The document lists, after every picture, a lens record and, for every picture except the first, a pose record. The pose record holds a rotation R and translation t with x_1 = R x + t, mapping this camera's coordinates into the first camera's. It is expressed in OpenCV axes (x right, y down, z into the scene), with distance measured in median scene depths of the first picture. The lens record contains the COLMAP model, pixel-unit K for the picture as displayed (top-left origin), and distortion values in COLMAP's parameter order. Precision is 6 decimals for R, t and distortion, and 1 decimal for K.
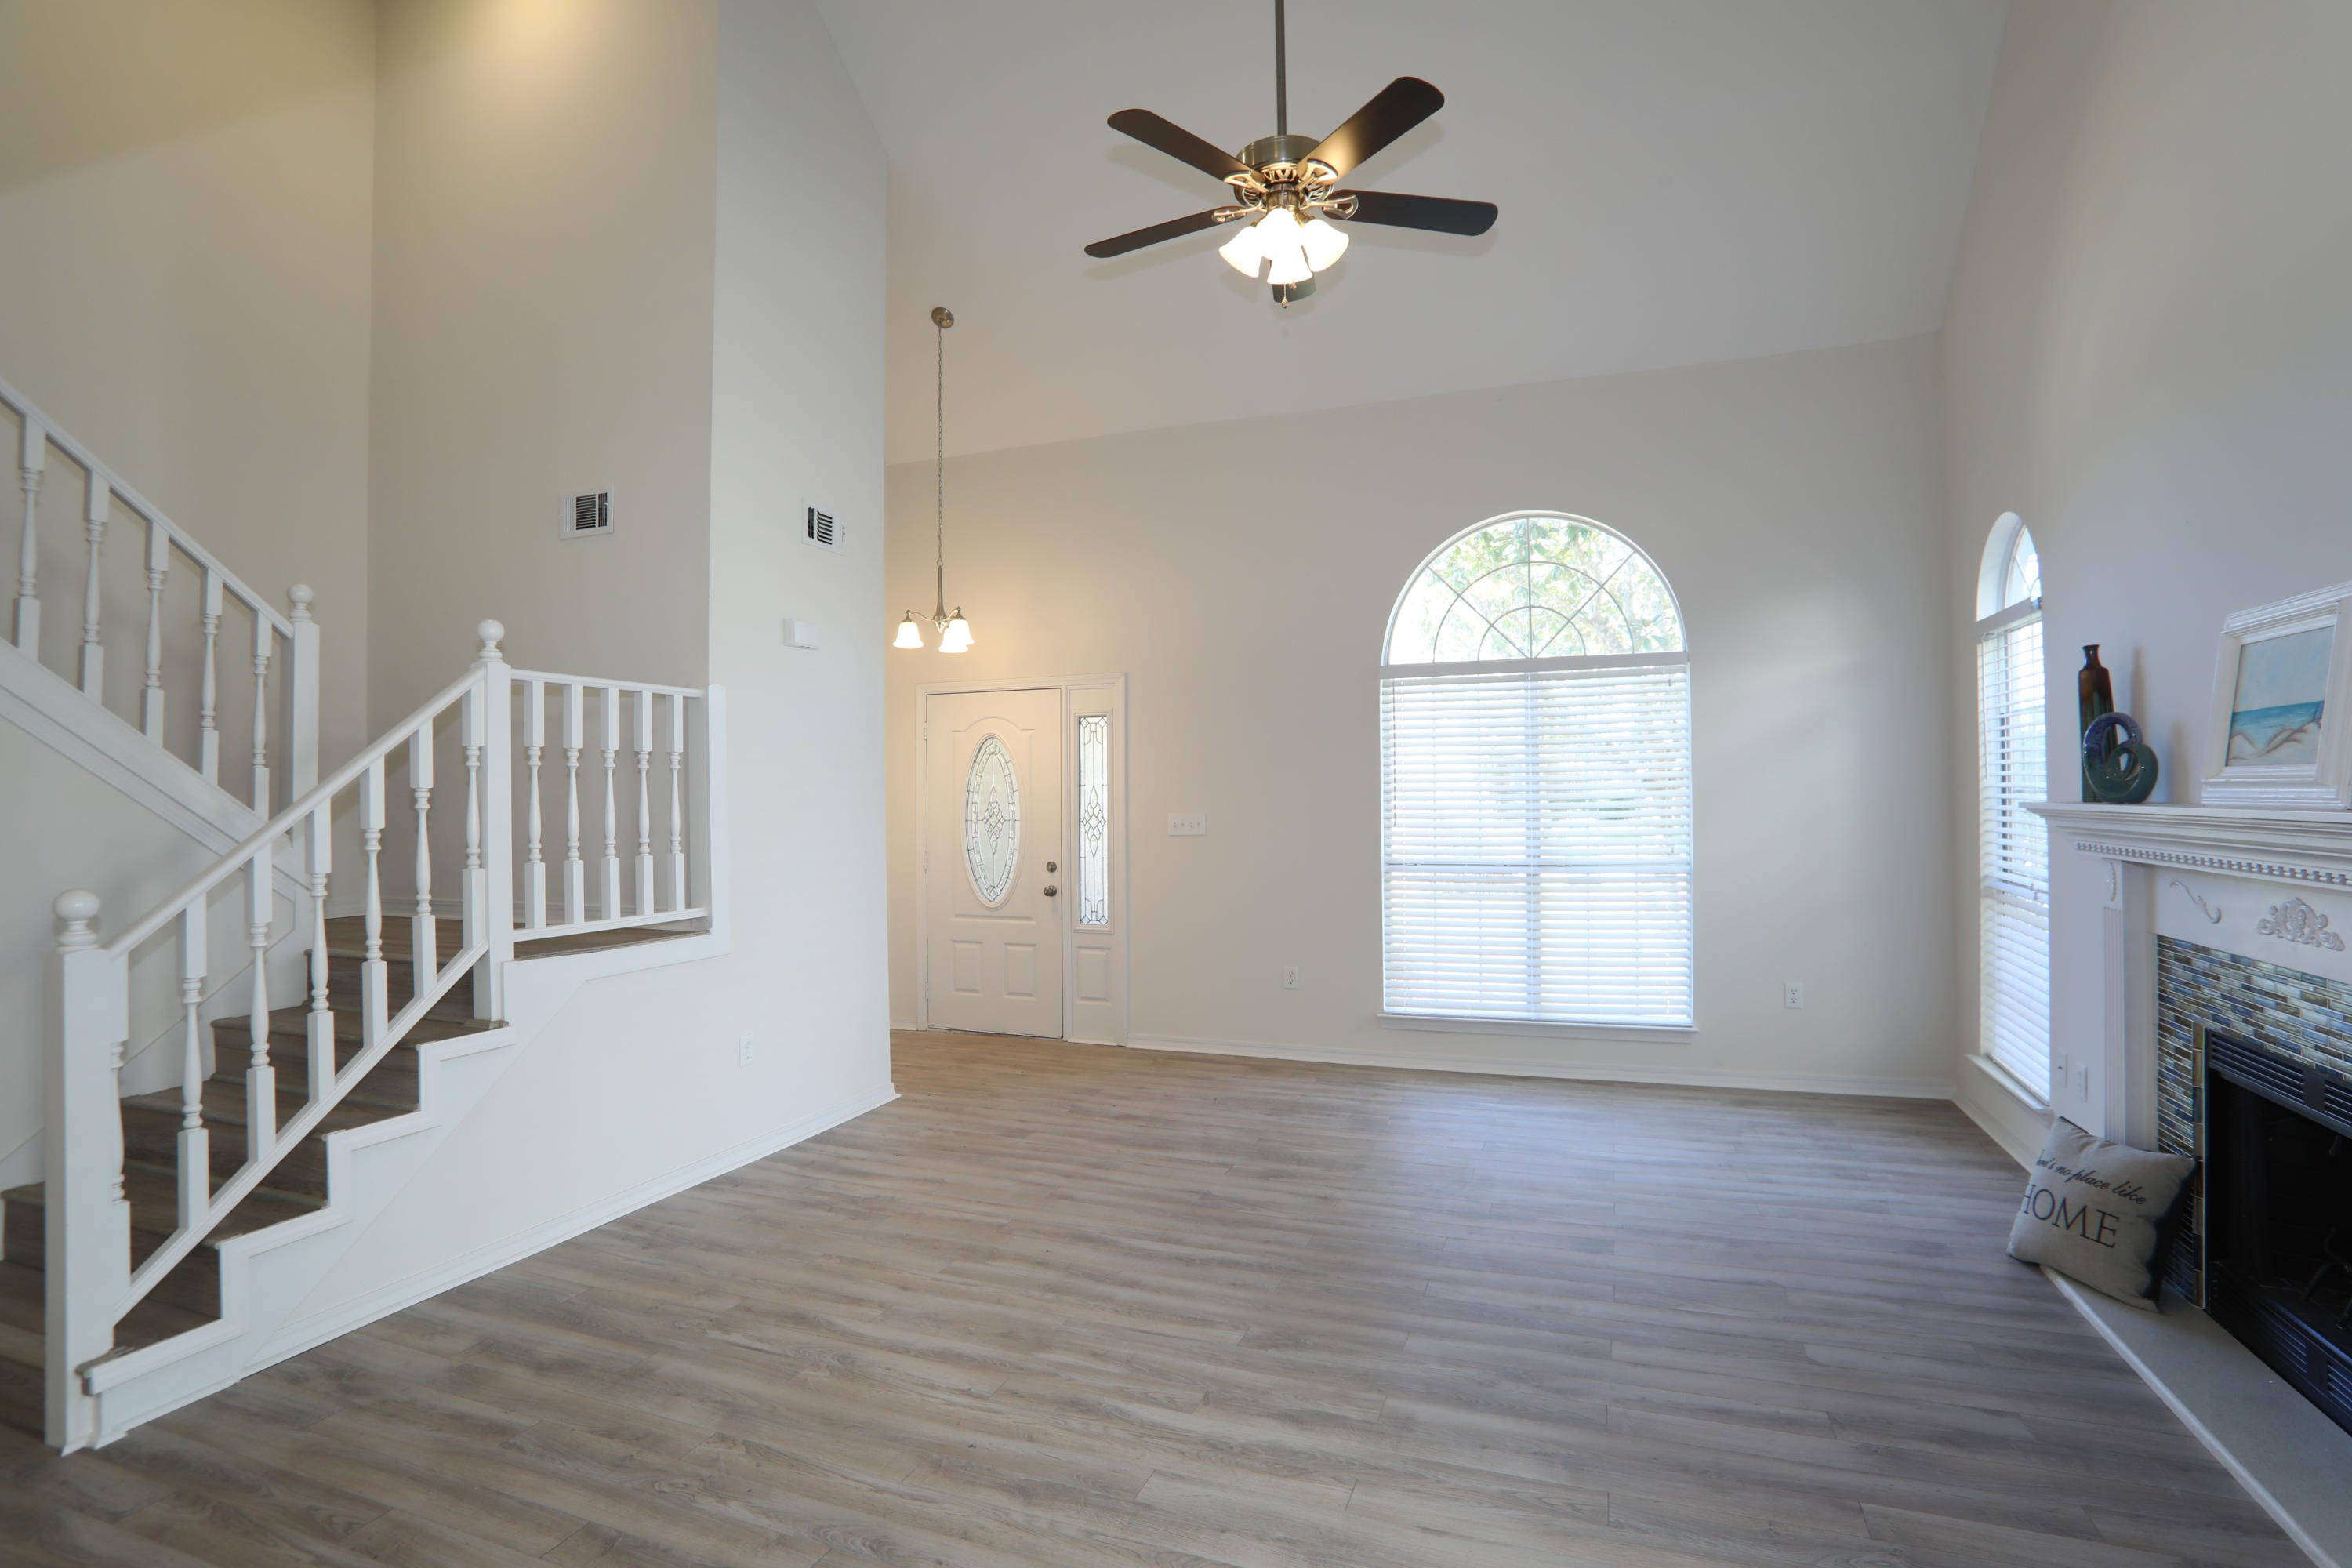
lens RADIAL K [[1148.3, 0, 1176.0], [0, 1148.3, 784.0], [0, 0, 1]] dist [-0.085499, 0.036897]
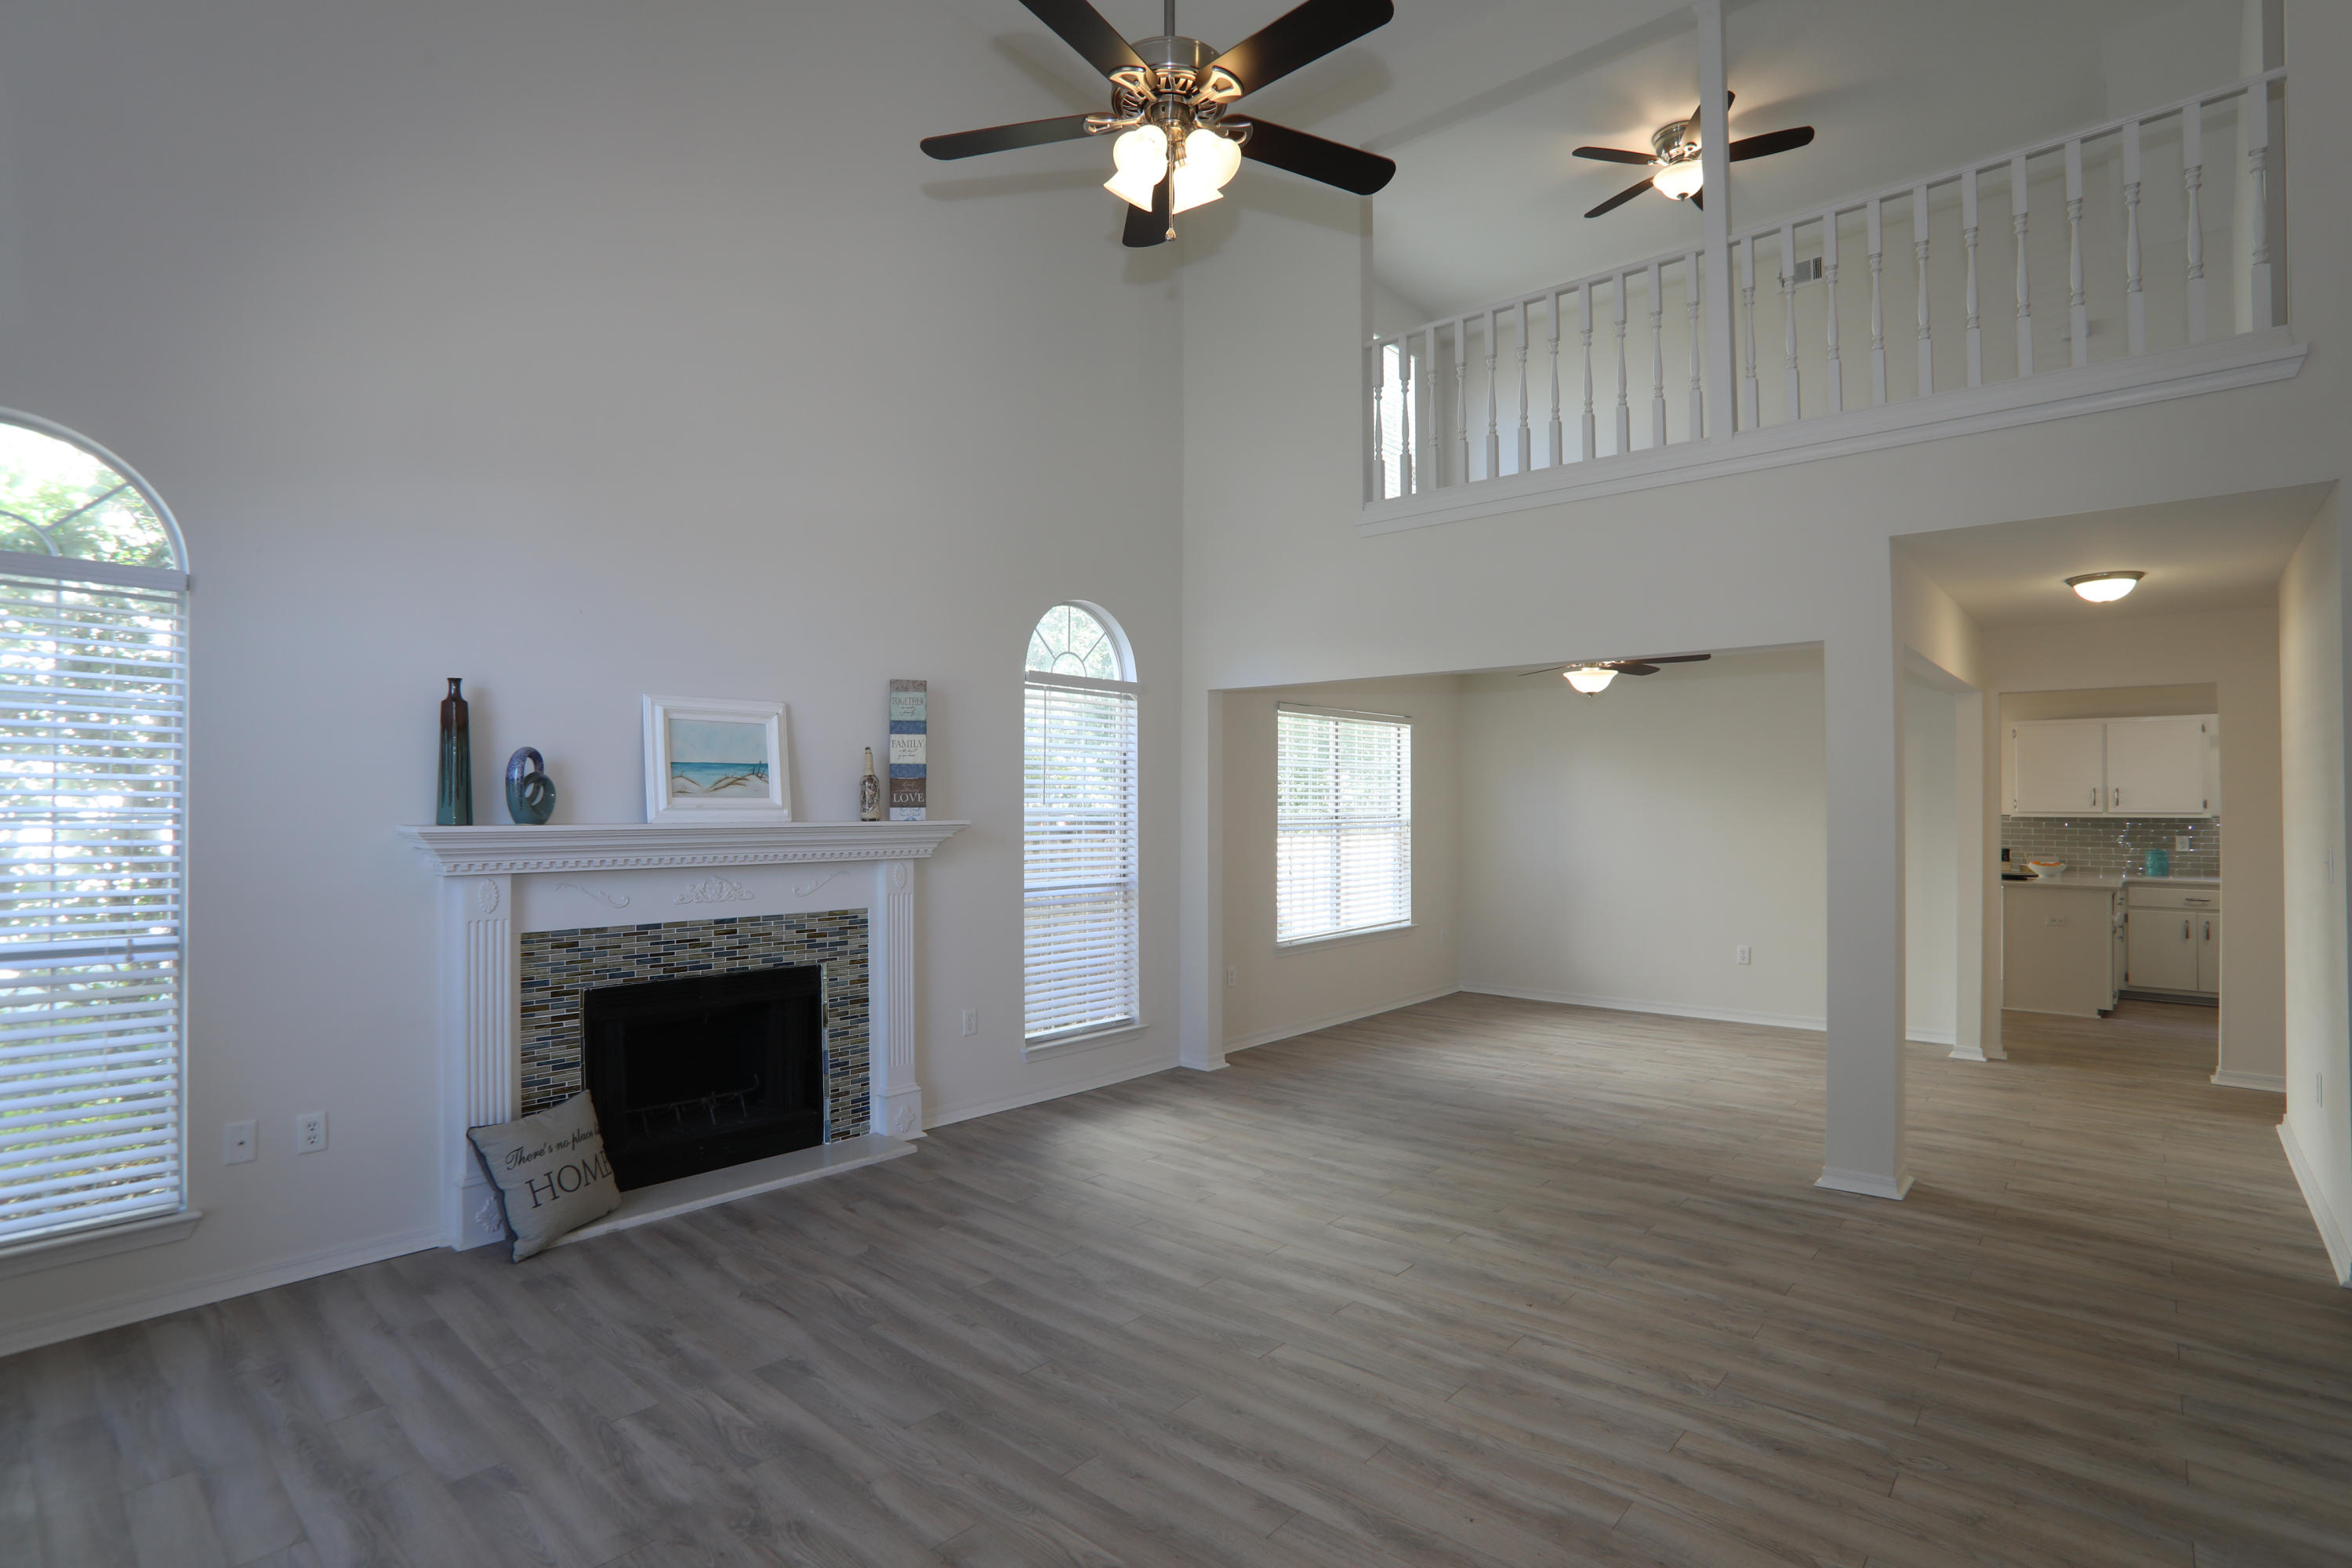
lens RADIAL K [[1148.3, 0, 1176.0], [0, 1148.3, 784.0], [0, 0, 1]] dist [-0.085499, 0.036897]
pose [[-0.935989, 0.015817, 0.351673, -0.194835], [0.006793, 0.999616, -0.026879, 0.010029], [-0.351963, -0.022769, -0.935737, 1.750190]]
